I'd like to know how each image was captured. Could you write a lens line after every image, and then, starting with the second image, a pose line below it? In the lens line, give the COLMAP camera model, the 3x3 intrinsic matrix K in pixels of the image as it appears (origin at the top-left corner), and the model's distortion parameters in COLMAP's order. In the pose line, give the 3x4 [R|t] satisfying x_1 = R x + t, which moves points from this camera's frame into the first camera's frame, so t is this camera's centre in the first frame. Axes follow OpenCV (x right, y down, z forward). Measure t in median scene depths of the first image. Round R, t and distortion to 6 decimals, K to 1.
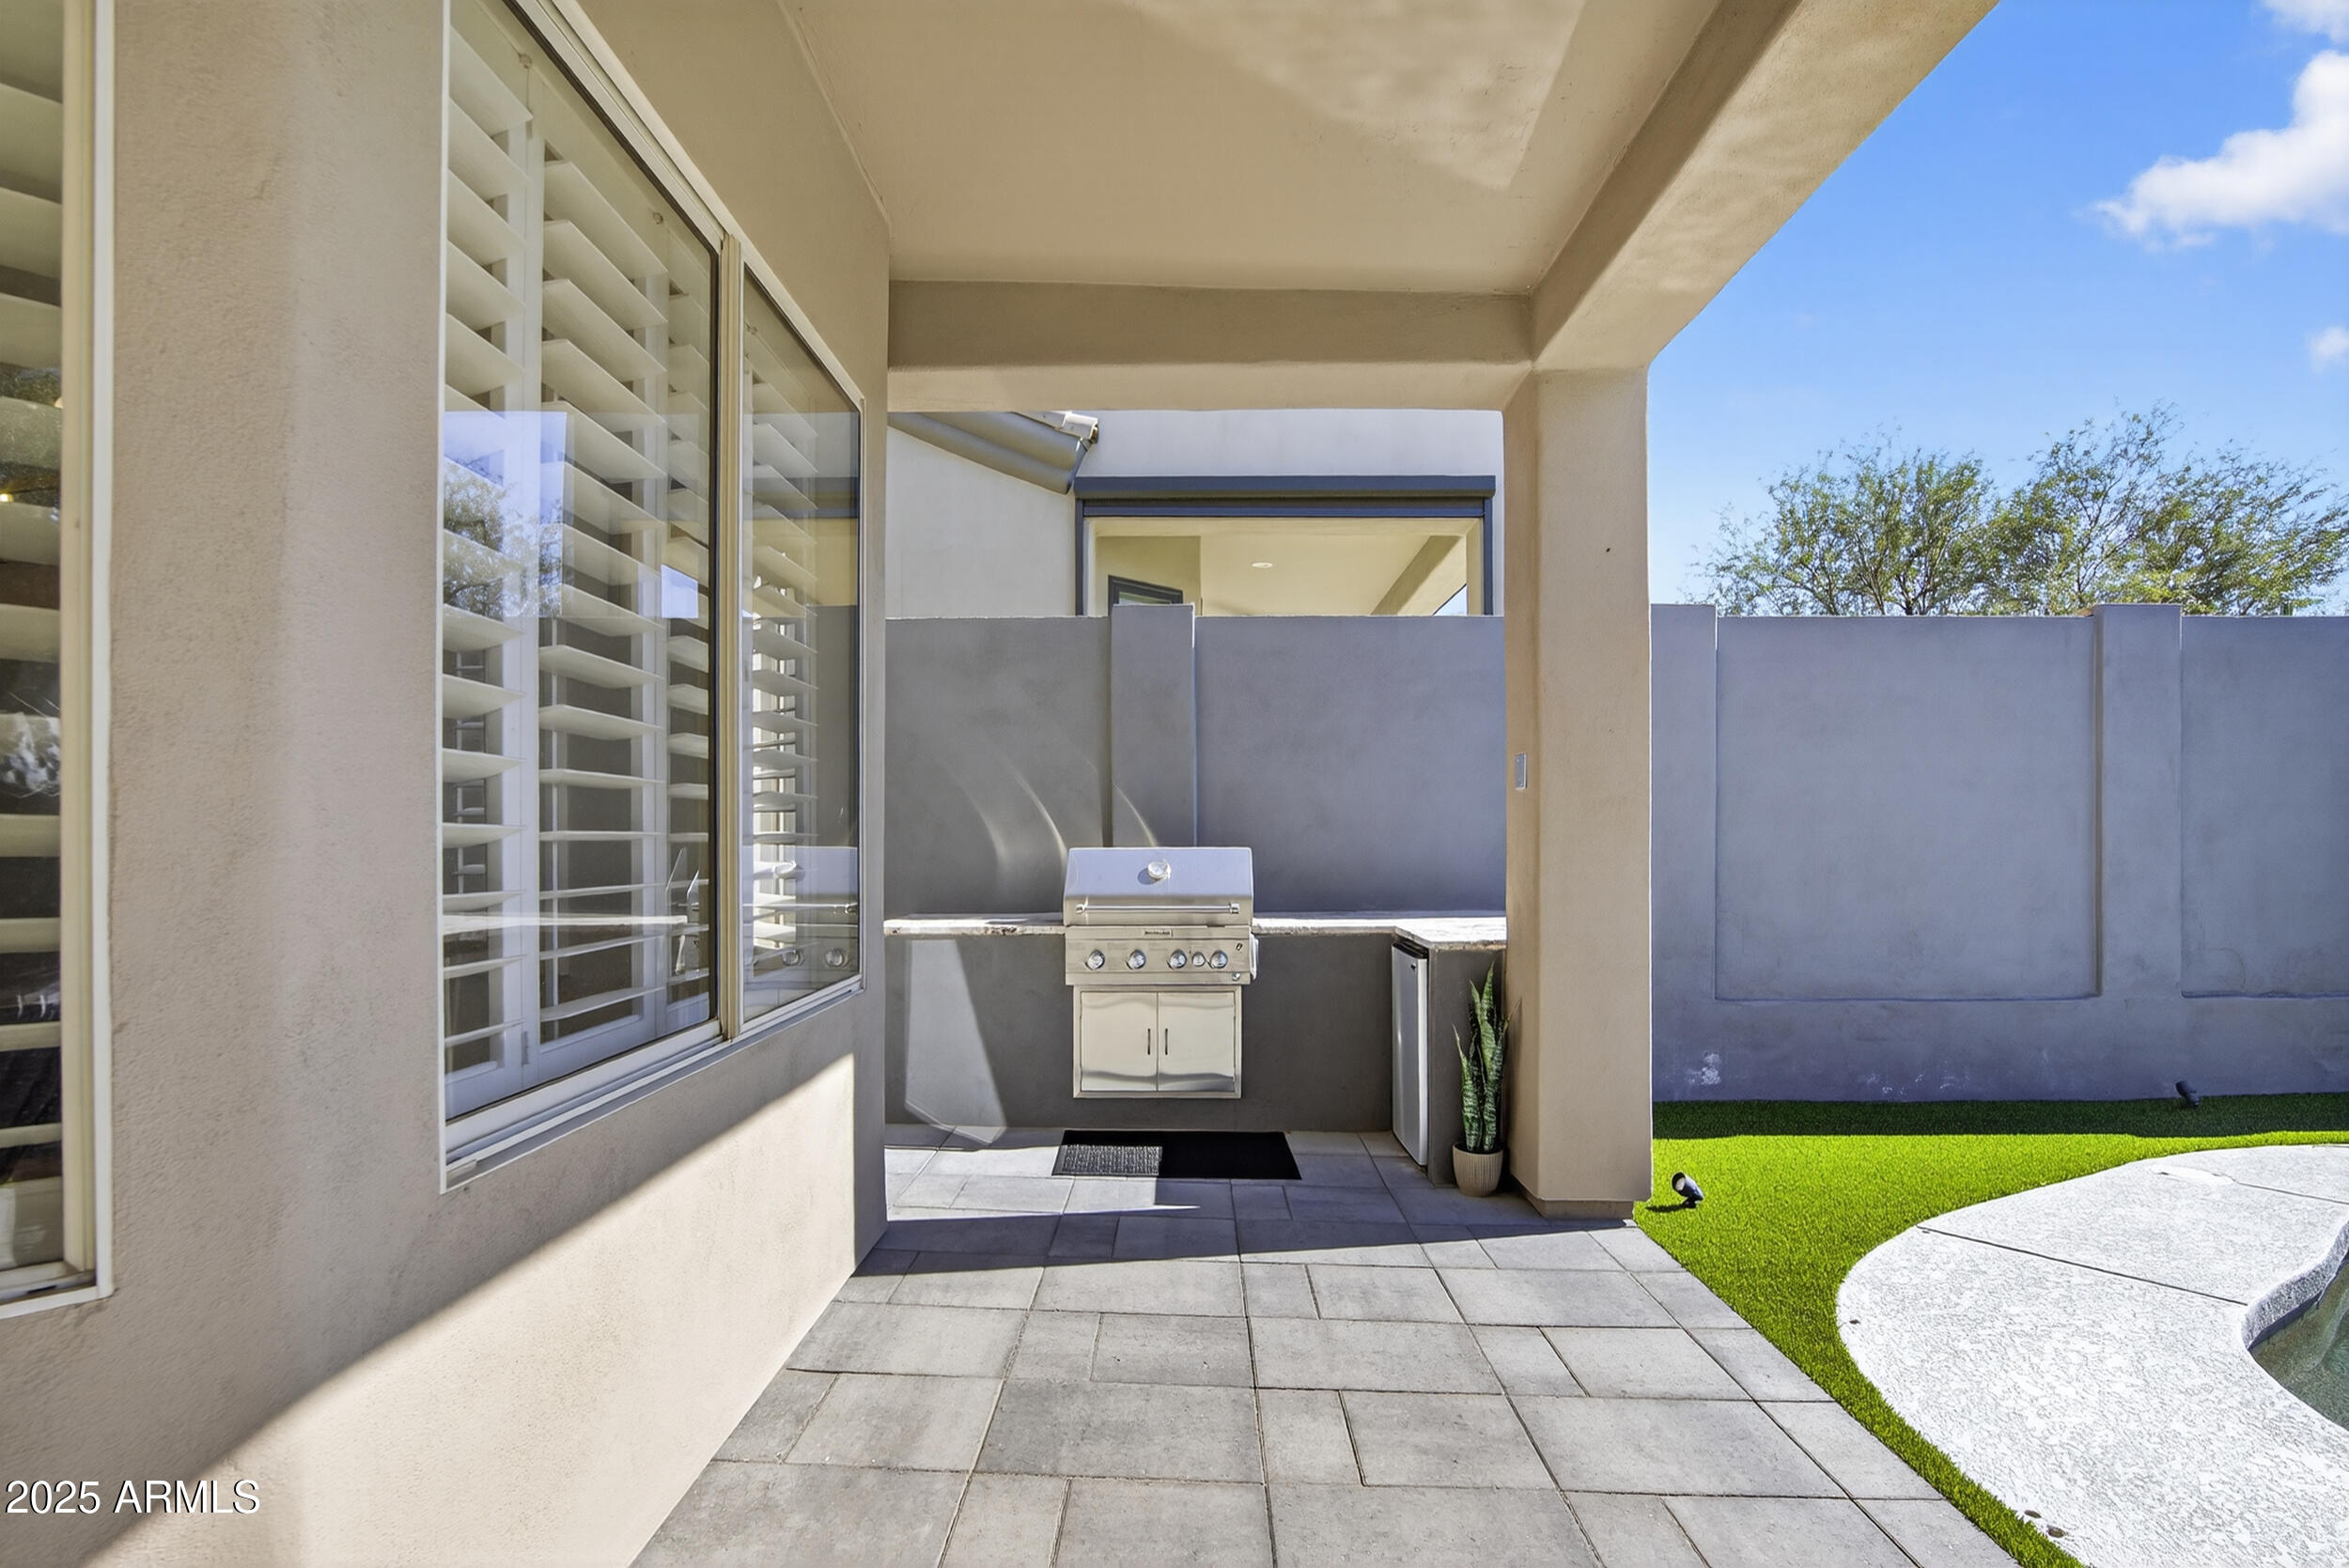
lens RADIAL K [[1104.4, 0, 1173.5], [0, 1104.4, 787.3], [0, 0, 1]] dist [-0.040130, 0.008505]
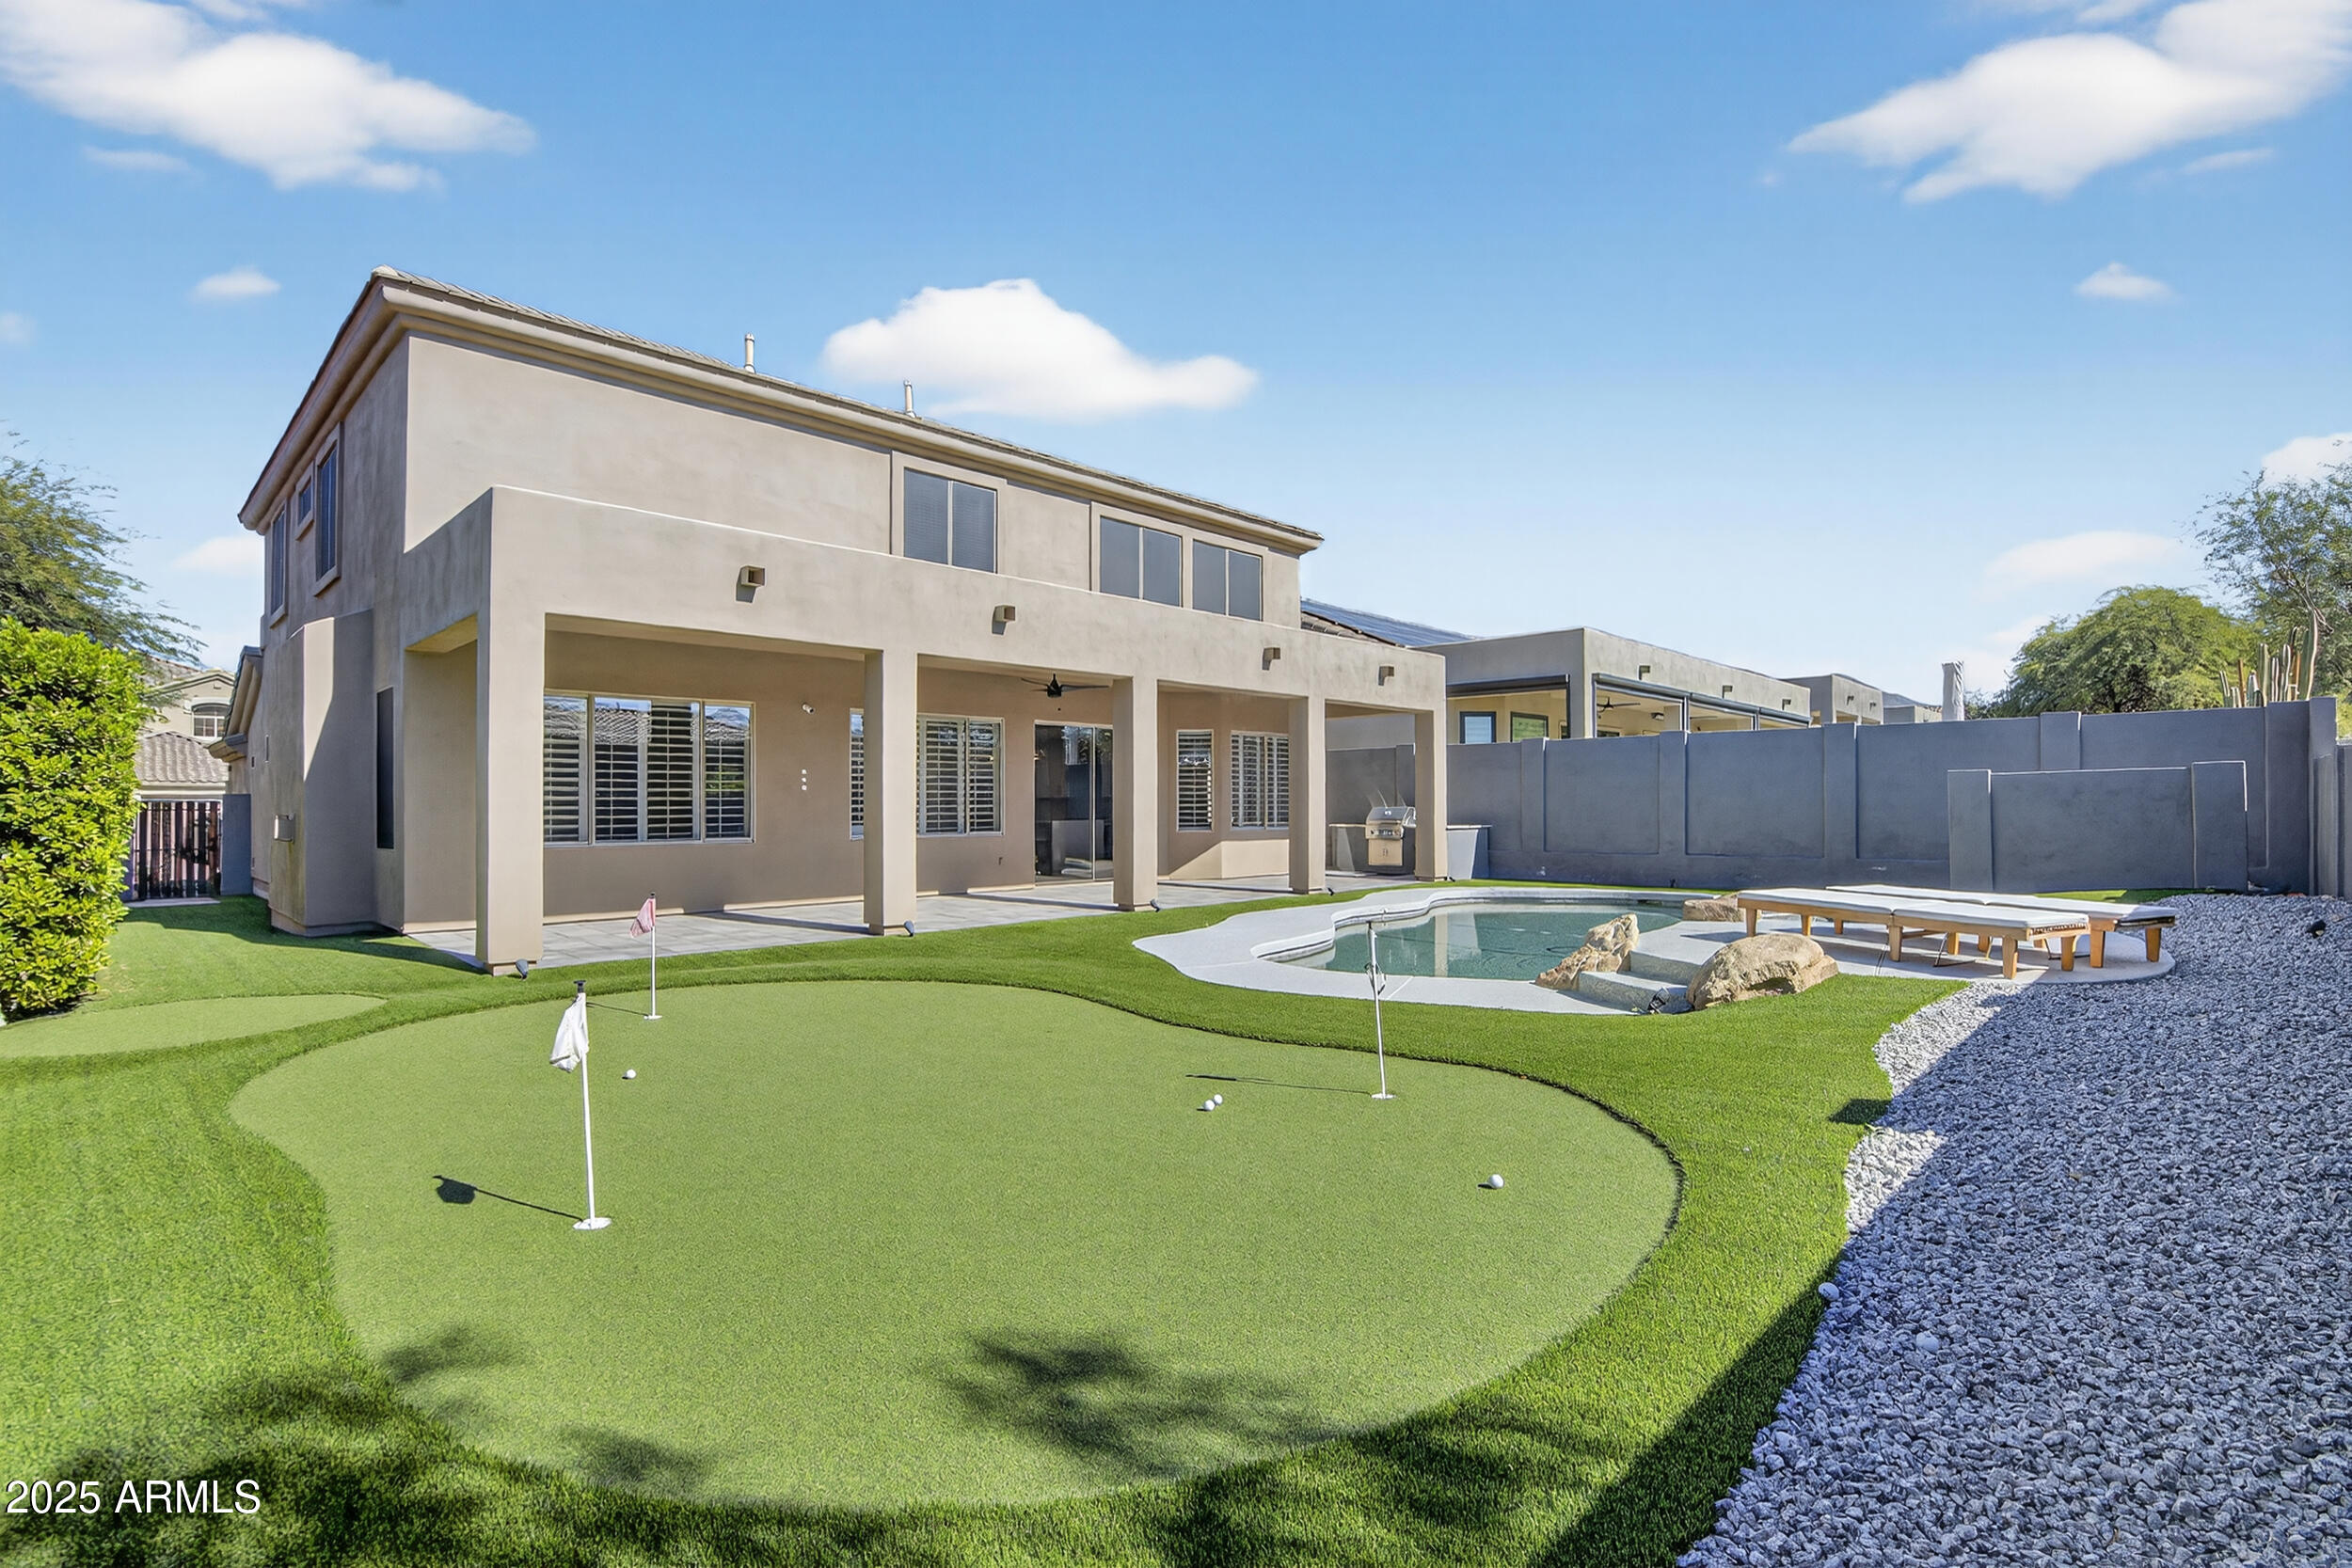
lens RADIAL K [[1105.8, 0, 1175.8], [0, 1105.8, 797.8], [0, 0, 1]] dist [-0.040130, 0.008505]
pose [[0.746069, -0.012732, -0.665747, 3.084603], [0.007758, 0.999916, -0.010428, 0.078241], [0.665824, 0.002615, 0.746105, -3.762154]]
